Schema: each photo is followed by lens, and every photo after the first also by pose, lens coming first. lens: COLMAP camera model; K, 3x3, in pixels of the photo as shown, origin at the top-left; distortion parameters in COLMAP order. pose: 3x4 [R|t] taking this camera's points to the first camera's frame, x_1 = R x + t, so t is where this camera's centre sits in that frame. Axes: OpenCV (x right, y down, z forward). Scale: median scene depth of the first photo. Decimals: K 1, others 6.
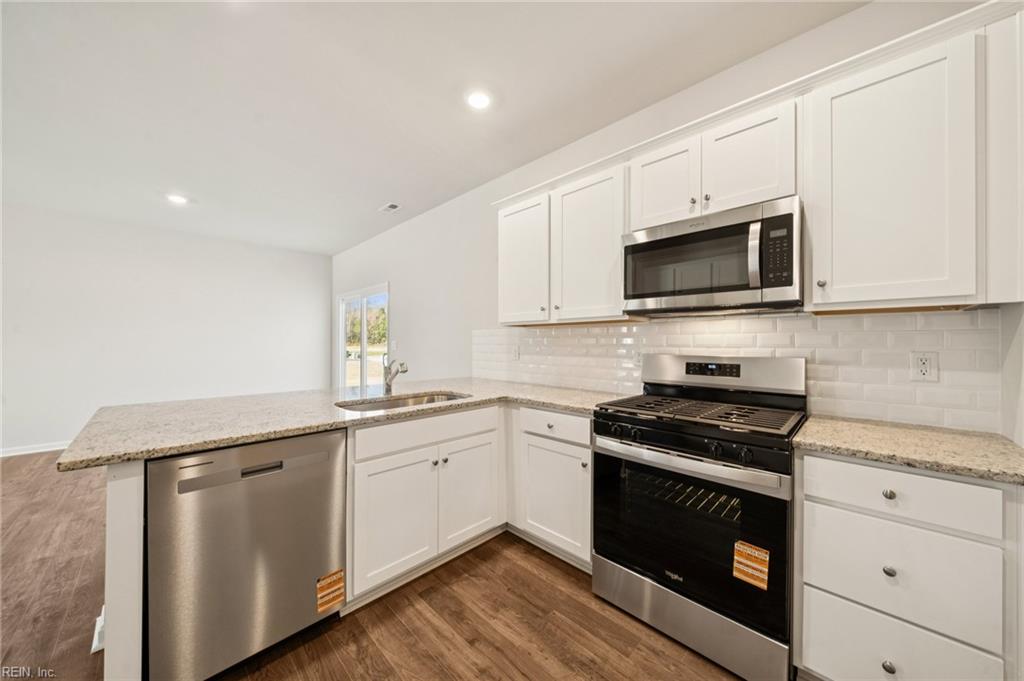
lens RADIAL K [[353.8, 0, 511.6], [0, 353.8, 340.6], [0, 0, 1]] dist [-0.002241, 0.000139]
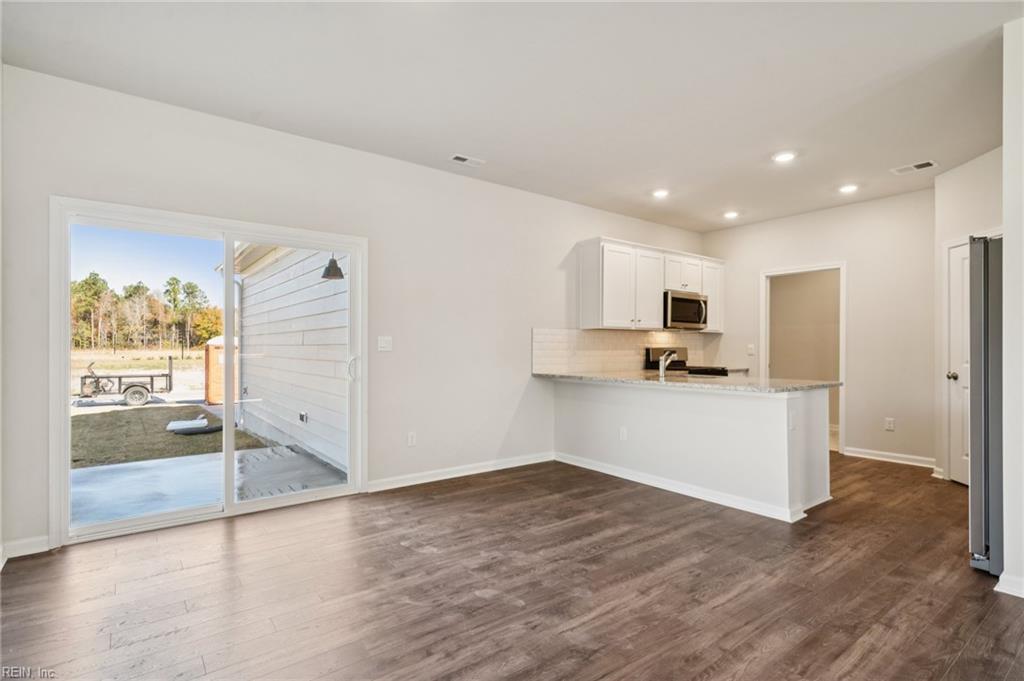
lens RADIAL K [[498.5, 0, 510.3], [0, 498.5, 346.2], [0, 0, 1]] dist [-0.000378, 0.000507]
pose [[0.136768, -0.000141, 0.990603, -2.914339], [-0.010407, 0.999945, 0.001579, 0.040397], [-0.990548, -0.010525, 0.136759, 1.612342]]
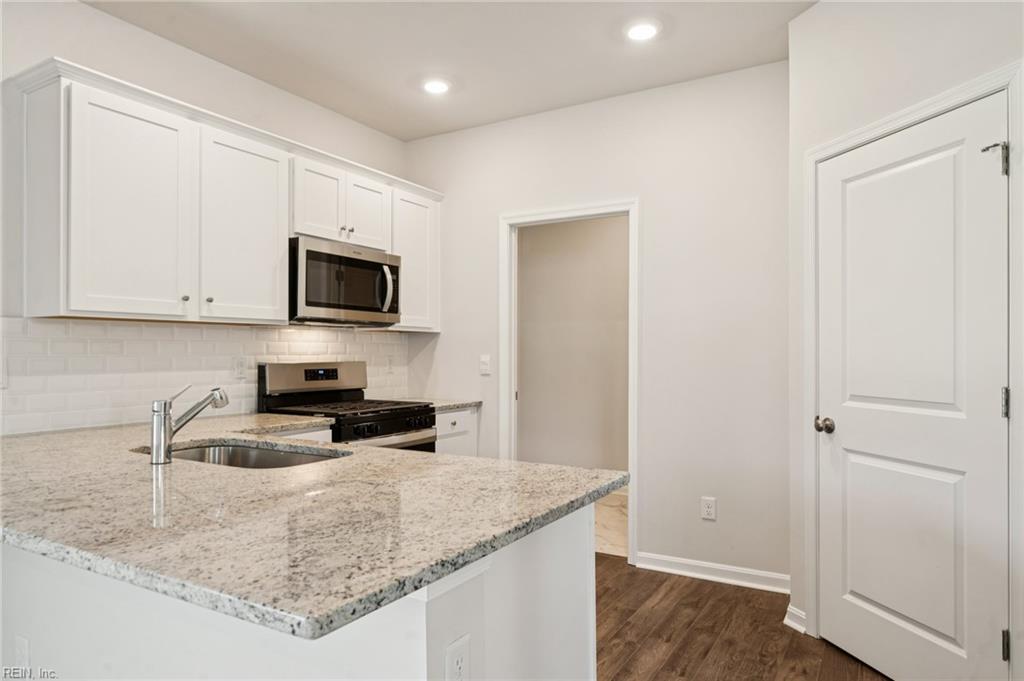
lens RADIAL K [[648.3, 0, 512.1], [0, 648.3, 346.5], [0, 0, 1]] dist [0.002627, -0.000501]
pose [[-0.251440, 0.006366, 0.967852, -1.569647], [-0.009268, 0.999917, -0.008984, 0.006020], [-0.967828, -0.011229, -0.251360, 0.935192]]
